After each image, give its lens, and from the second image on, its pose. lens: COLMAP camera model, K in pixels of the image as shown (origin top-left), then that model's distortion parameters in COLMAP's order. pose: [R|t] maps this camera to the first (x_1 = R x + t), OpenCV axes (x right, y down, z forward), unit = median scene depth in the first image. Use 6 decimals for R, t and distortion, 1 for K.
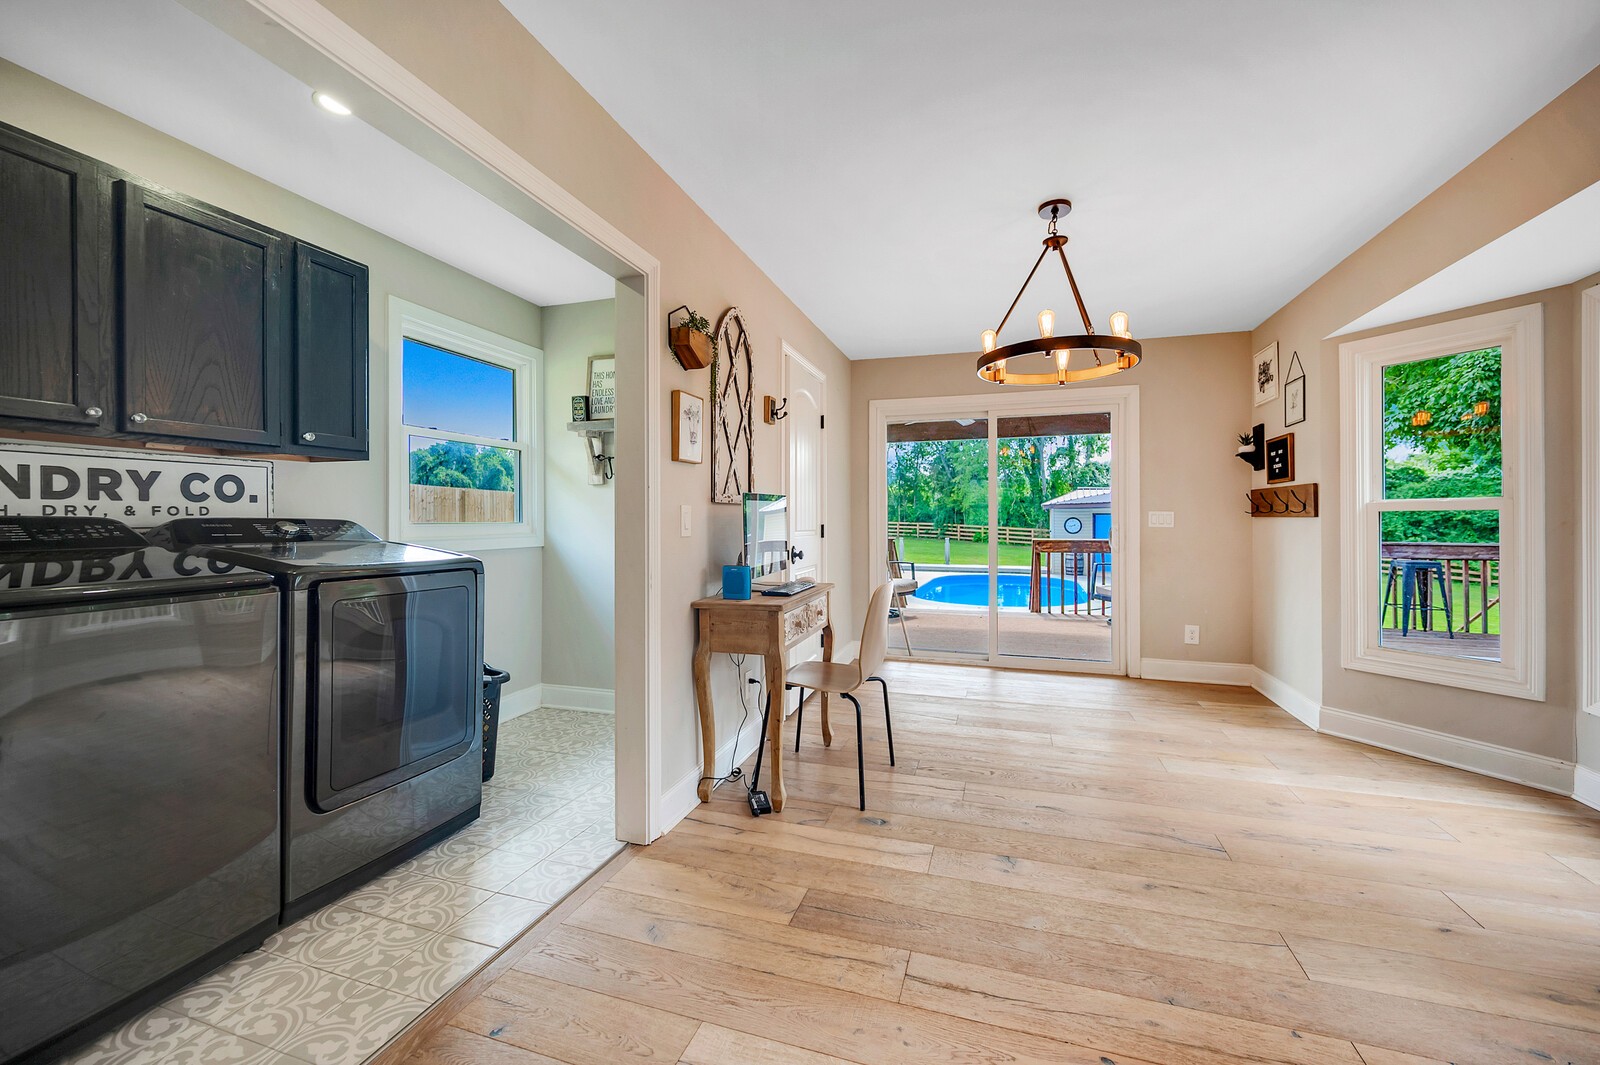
lens RADIAL K [[640.1, 0, 803.9], [0, 640.1, 524.1], [0, 0, 1]] dist [0.000522, -0.000004]
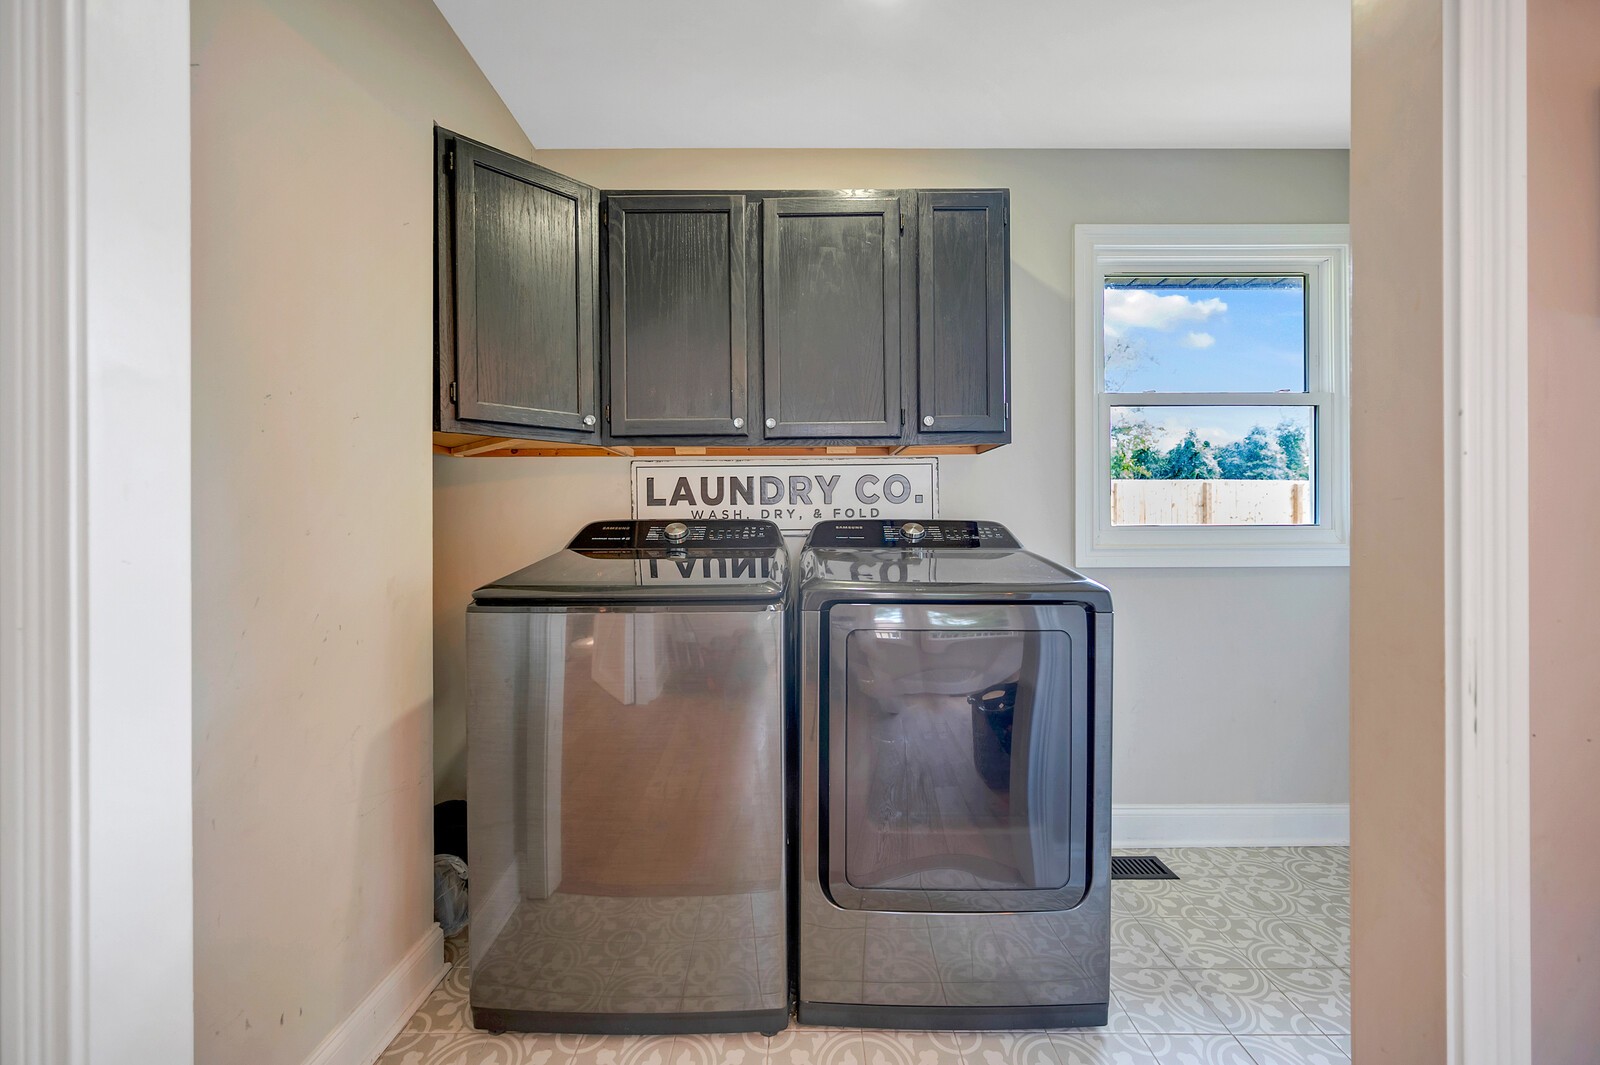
lens RADIAL K [[659.3, 0, 800.1], [0, 659.3, 521.5], [0, 0, 1]] dist [0.001022, -0.000011]
pose [[0.304032, -0.006378, -0.952641, -0.010811], [-0.003915, 0.999961, -0.007945, 0.001345], [0.952654, 0.006145, 0.303995, 0.595900]]
